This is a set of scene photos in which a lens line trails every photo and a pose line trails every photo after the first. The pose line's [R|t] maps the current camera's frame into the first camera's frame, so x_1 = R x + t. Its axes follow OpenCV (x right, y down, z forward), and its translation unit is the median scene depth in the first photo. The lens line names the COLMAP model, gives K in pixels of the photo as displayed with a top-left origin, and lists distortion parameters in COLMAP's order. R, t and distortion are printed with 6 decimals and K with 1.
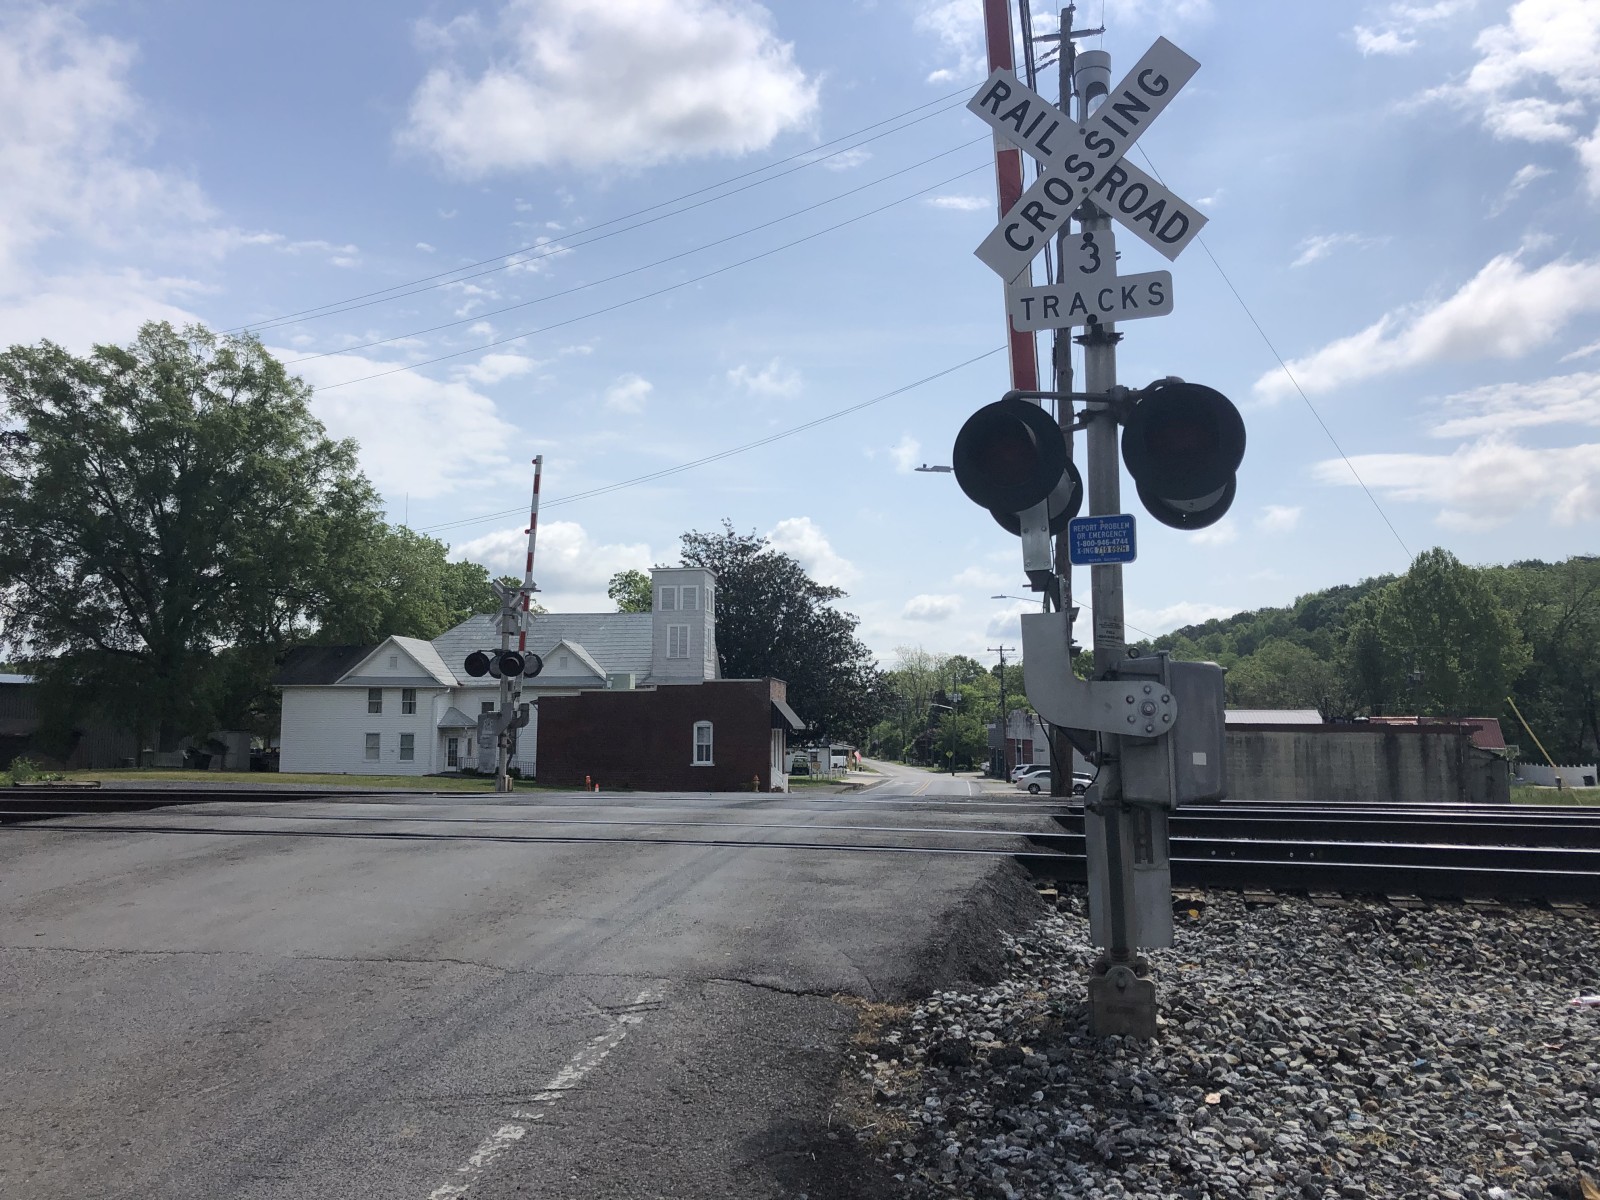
lens RADIAL K [[1357.0, 0, 825.5], [0, 1357.0, 540.4], [0, 0, 1]] dist [0.004990, 0.054065]
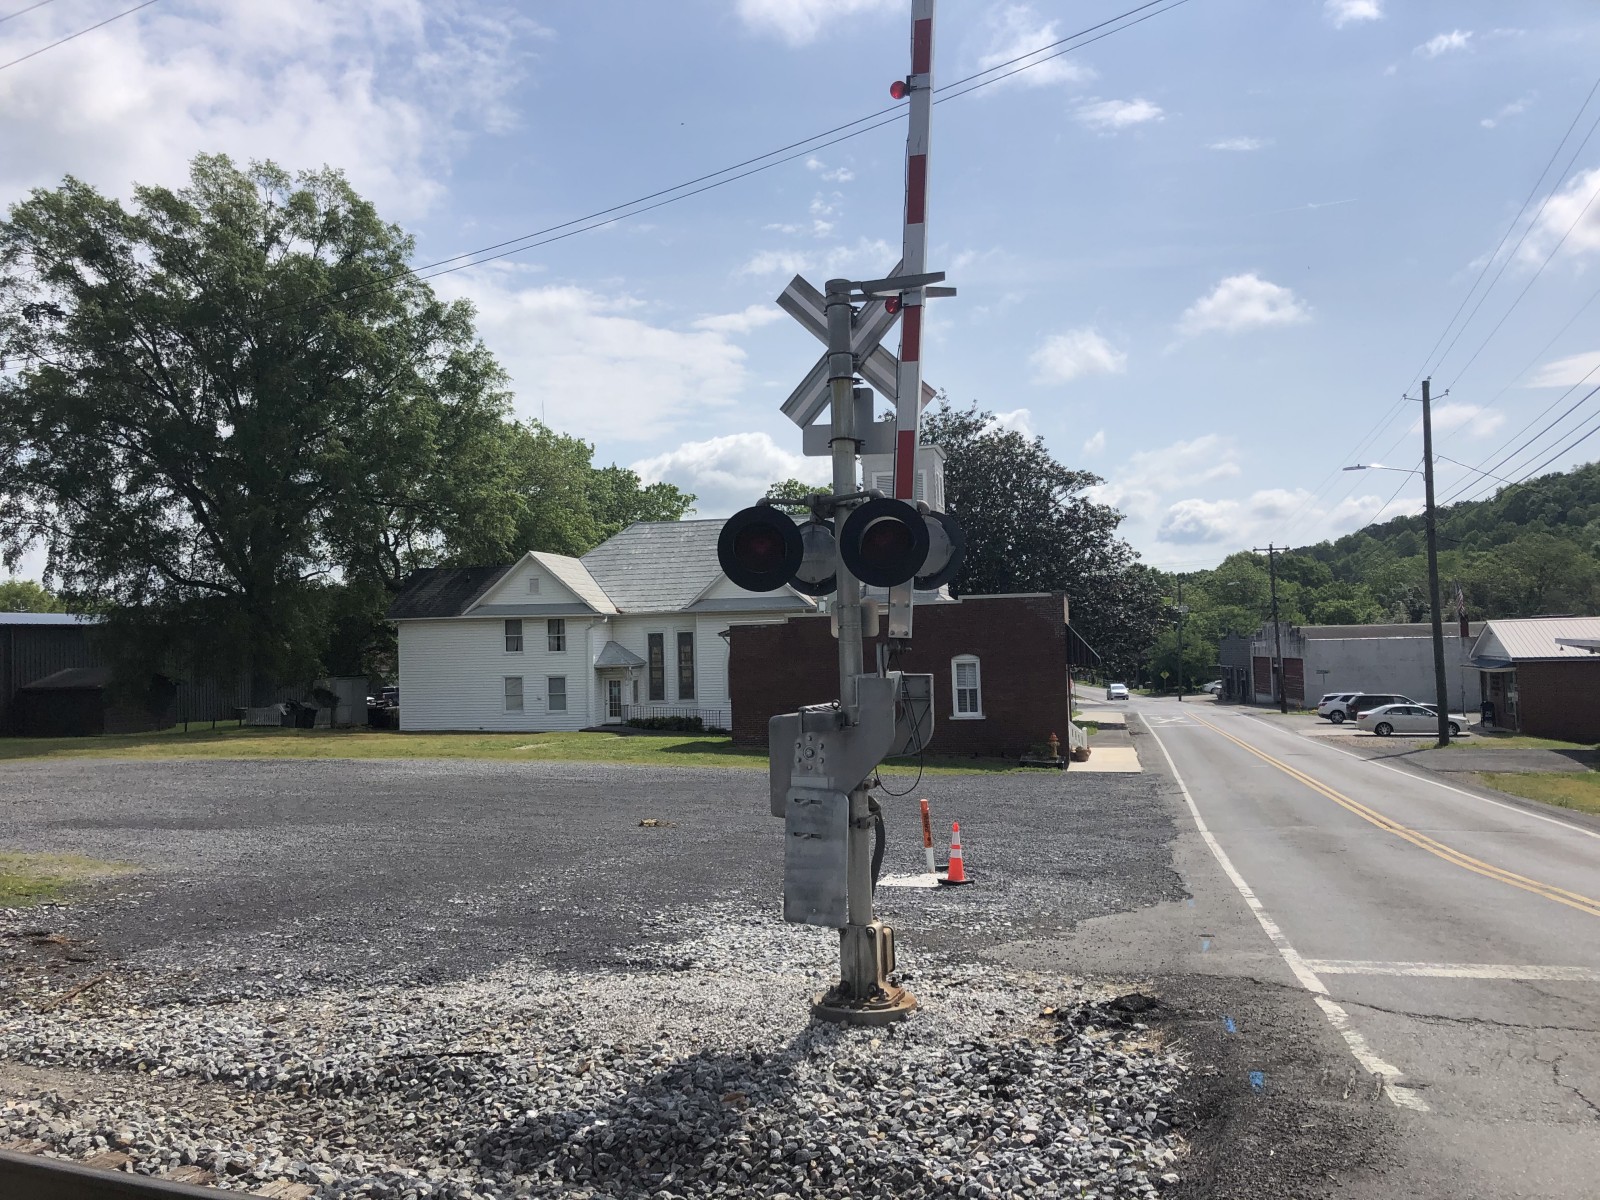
lens RADIAL K [[1259.9, 0, 801.2], [0, 1259.9, 565.5], [0, 0, 1]] dist [0.005259, -0.003487]
pose [[0.993892, -0.033292, -0.105217, -0.089927], [0.041215, 0.996403, 0.074049, 0.031004], [0.102373, -0.077933, 0.991689, 0.301511]]
